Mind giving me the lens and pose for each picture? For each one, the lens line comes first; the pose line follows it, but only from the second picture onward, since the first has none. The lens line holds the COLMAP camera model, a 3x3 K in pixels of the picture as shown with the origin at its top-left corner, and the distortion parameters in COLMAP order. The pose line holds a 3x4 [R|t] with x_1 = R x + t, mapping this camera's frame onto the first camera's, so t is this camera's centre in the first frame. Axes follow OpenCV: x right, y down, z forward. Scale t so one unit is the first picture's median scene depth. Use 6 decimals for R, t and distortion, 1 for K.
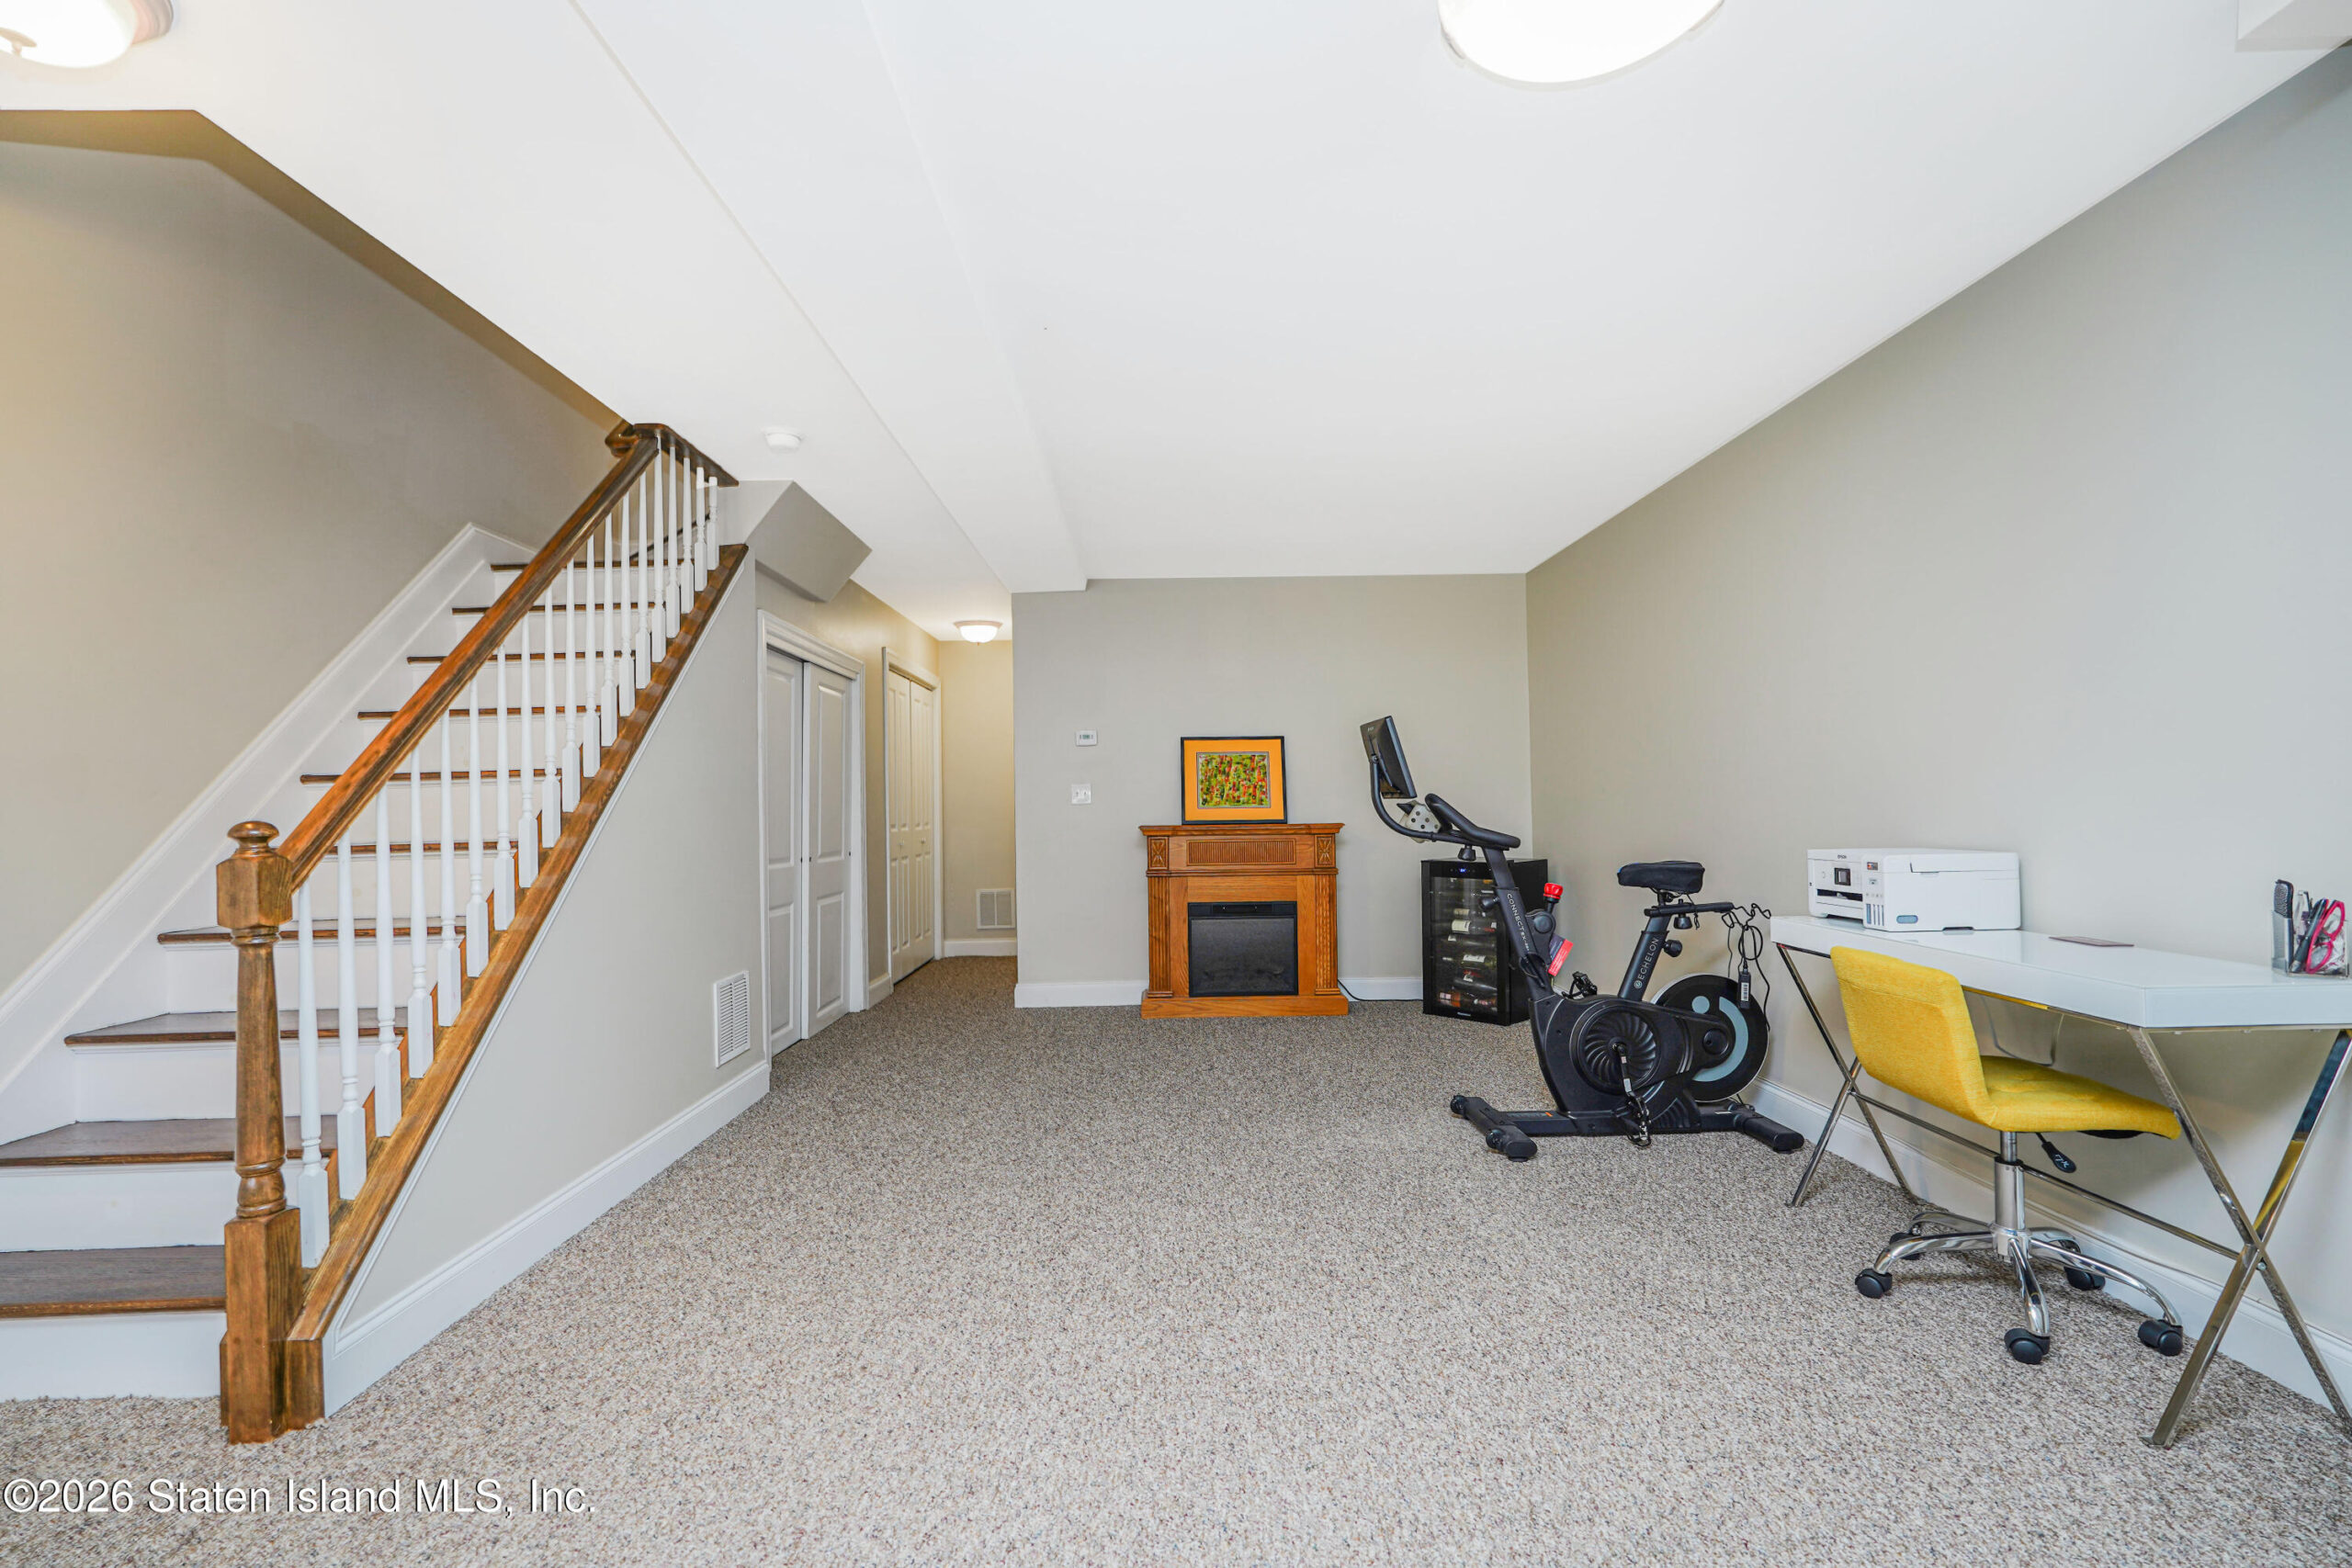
lens RADIAL K [[1055.3, 0, 1175.1], [0, 1055.3, 790.9], [0, 0, 1]] dist [-0.015444, 0.009421]
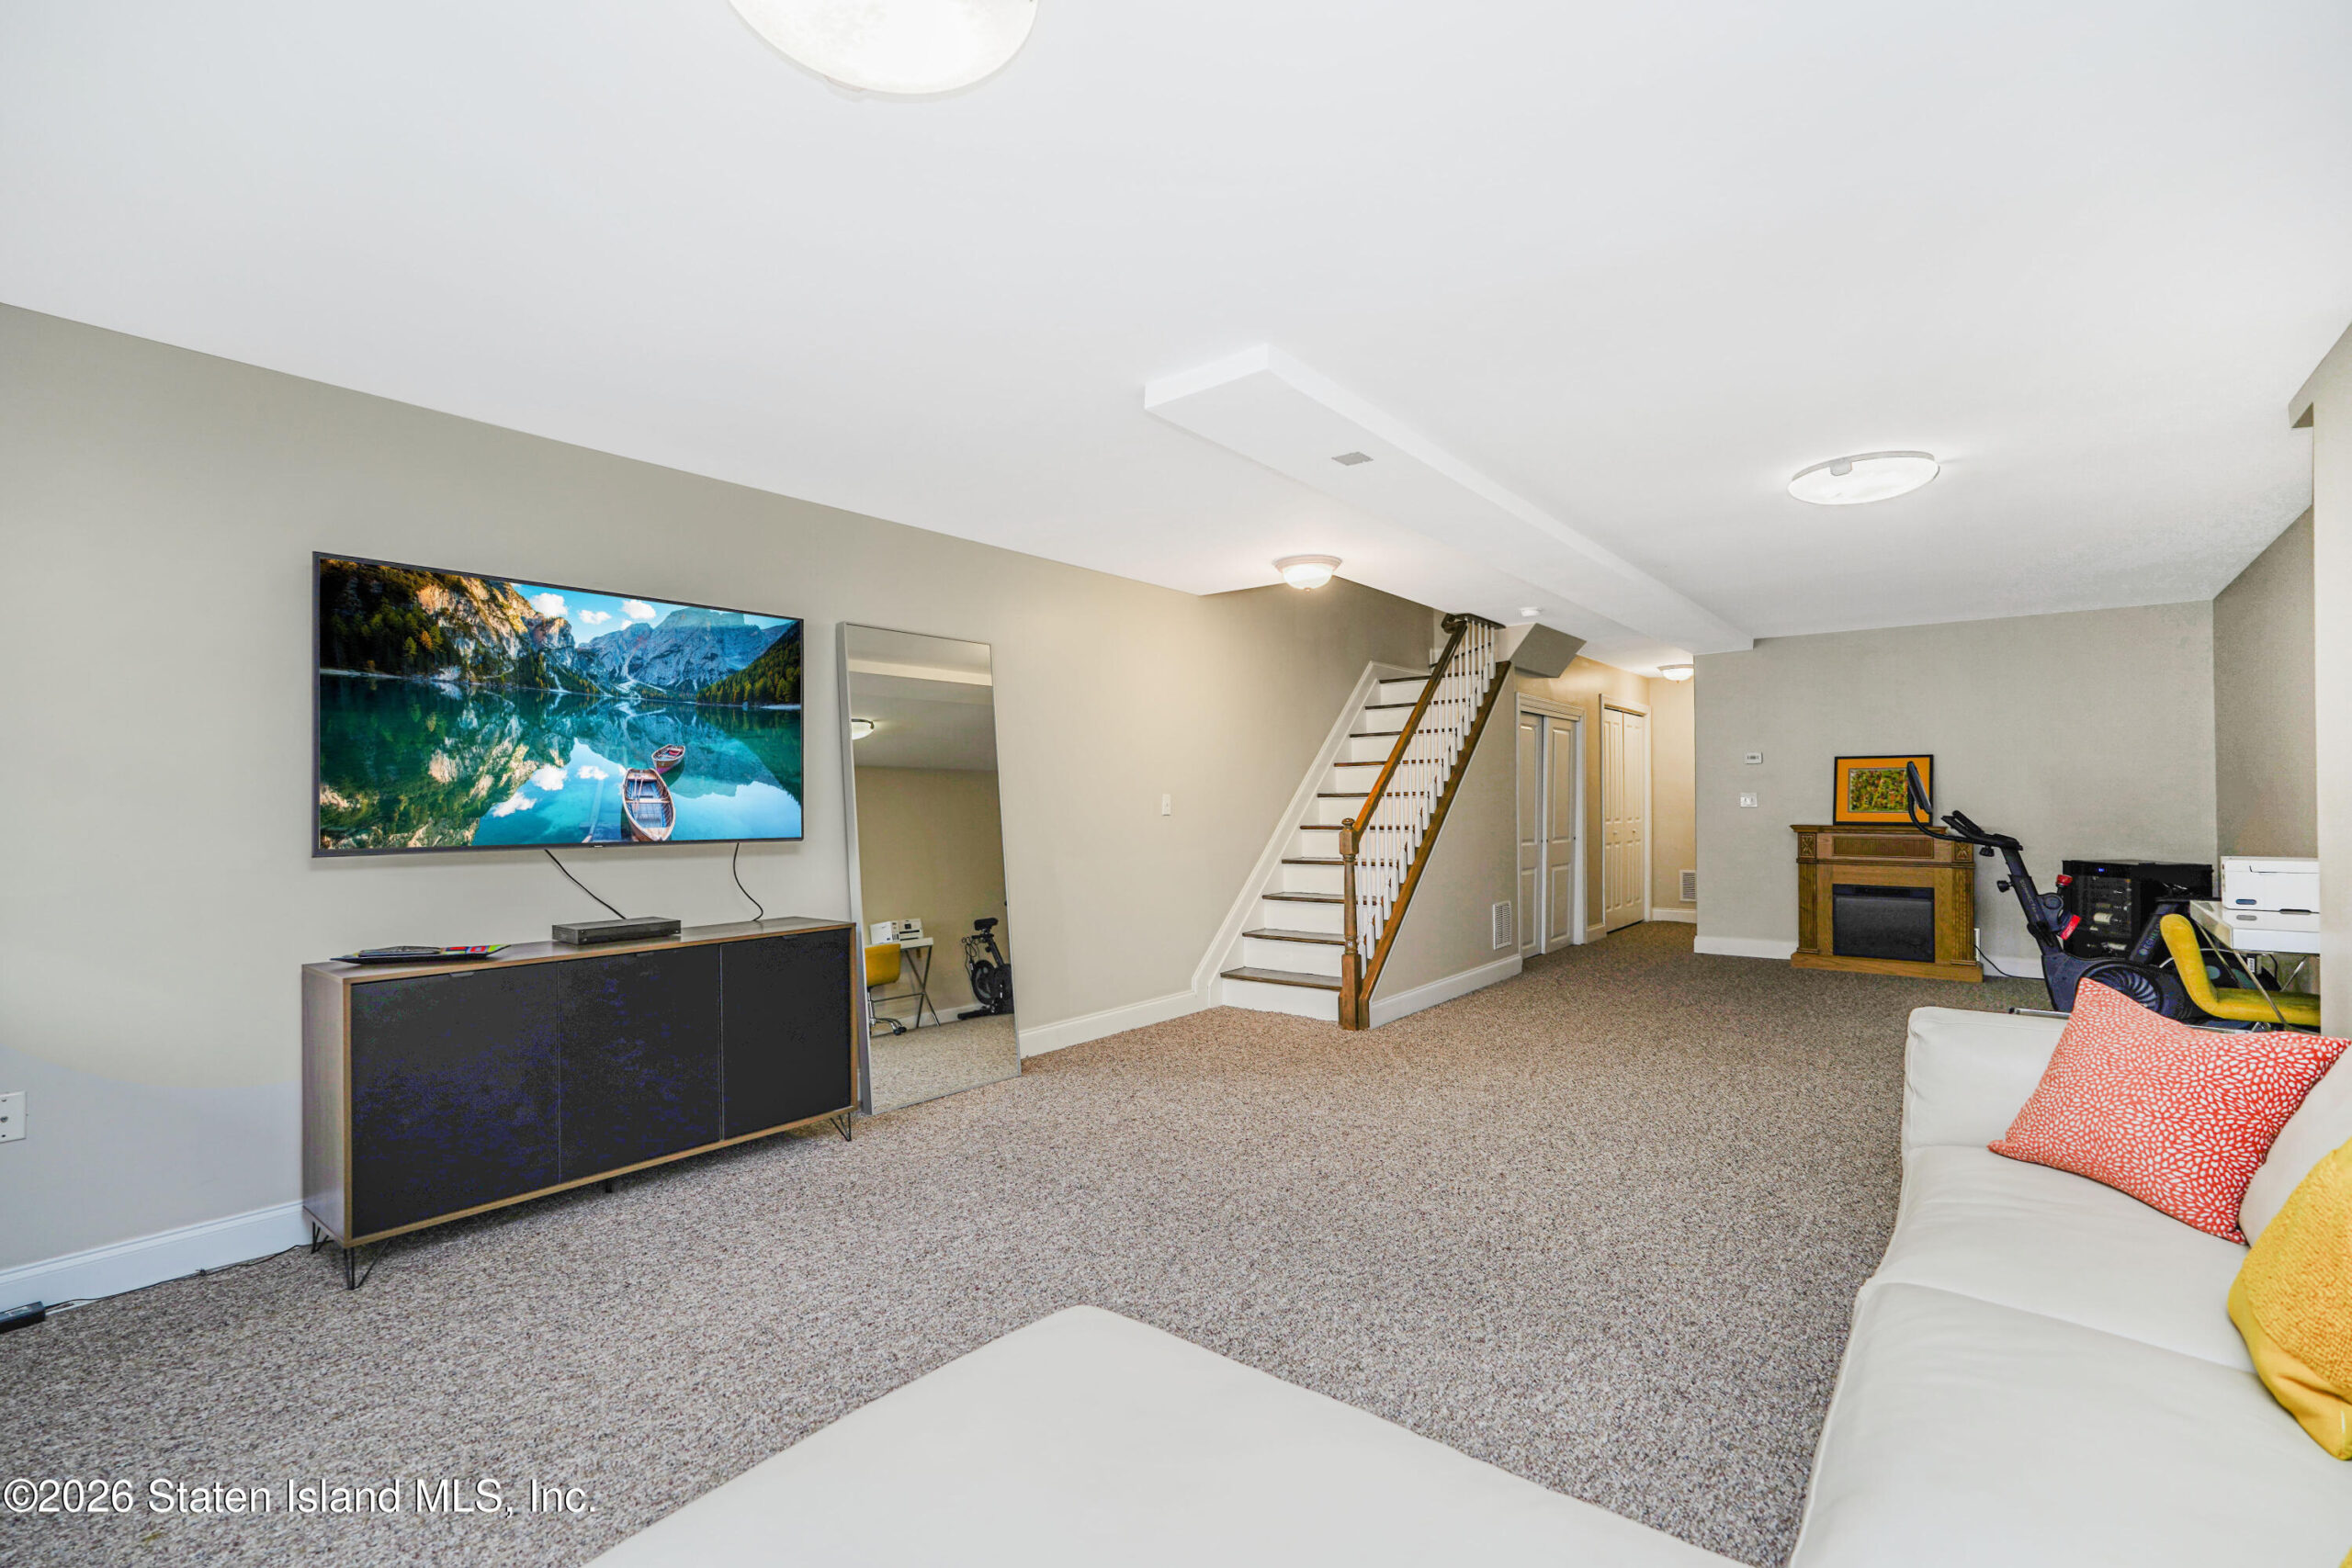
lens RADIAL K [[1055.3, 0, 1175.1], [0, 1055.3, 790.9], [0, 0, 1]] dist [-0.015444, 0.009421]
pose [[0.777099, 0.006404, -0.629345, 0.199318], [0.002425, 0.999910, 0.013170, -0.029582], [0.629373, -0.011761, 0.777014, -0.537928]]
